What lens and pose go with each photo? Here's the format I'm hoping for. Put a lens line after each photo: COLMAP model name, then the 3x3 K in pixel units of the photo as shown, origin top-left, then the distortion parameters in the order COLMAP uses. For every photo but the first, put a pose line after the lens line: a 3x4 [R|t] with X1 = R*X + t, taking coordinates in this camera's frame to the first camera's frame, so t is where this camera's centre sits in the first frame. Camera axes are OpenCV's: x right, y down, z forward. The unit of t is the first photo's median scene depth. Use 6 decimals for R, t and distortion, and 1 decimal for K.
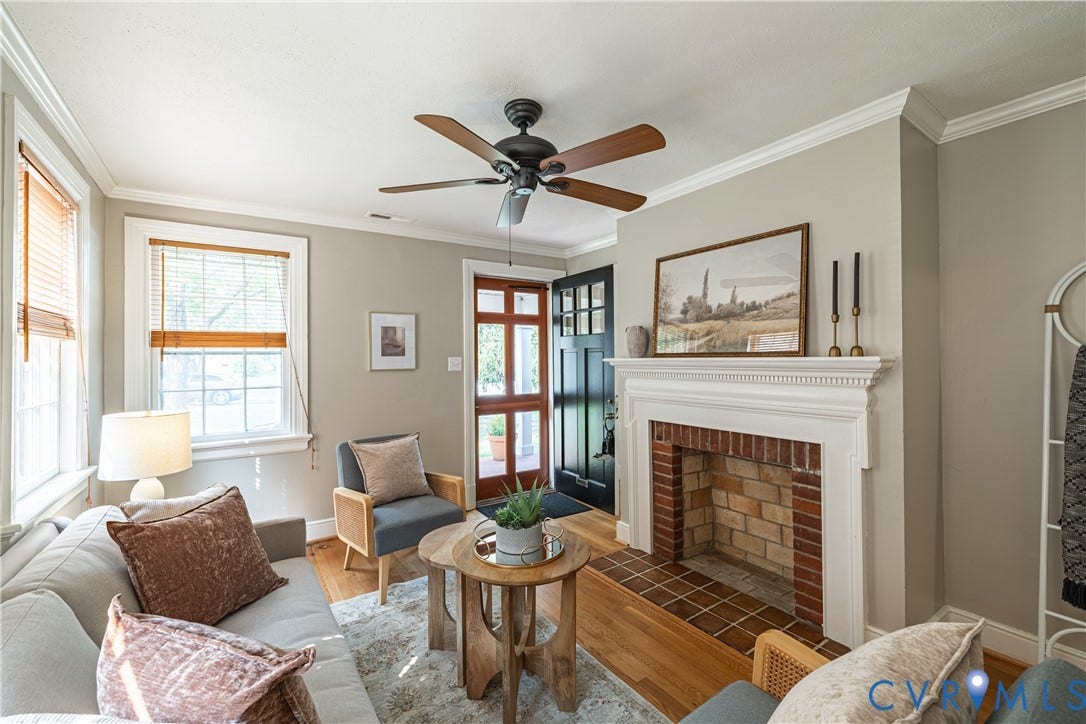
lens RADIAL K [[455.3, 0, 544.2], [0, 455.3, 357.1], [0, 0, 1]] dist [0.000758, -0.000143]
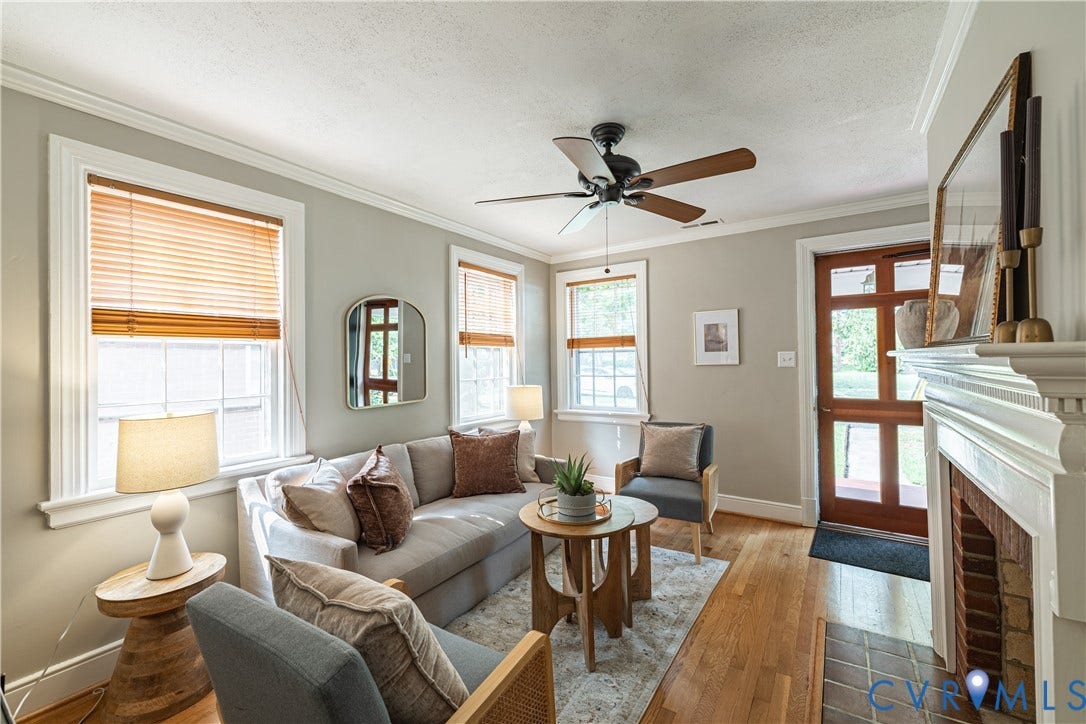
lens RADIAL K [[455.3, 0, 544.2], [0, 455.3, 357.1], [0, 0, 1]] dist [0.000758, -0.000143]
pose [[0.383851, -0.007965, -0.923361, 0.673215], [0.009882, 0.999941, -0.004517, 0.015723], [0.923342, -0.007391, 0.383907, 0.311351]]
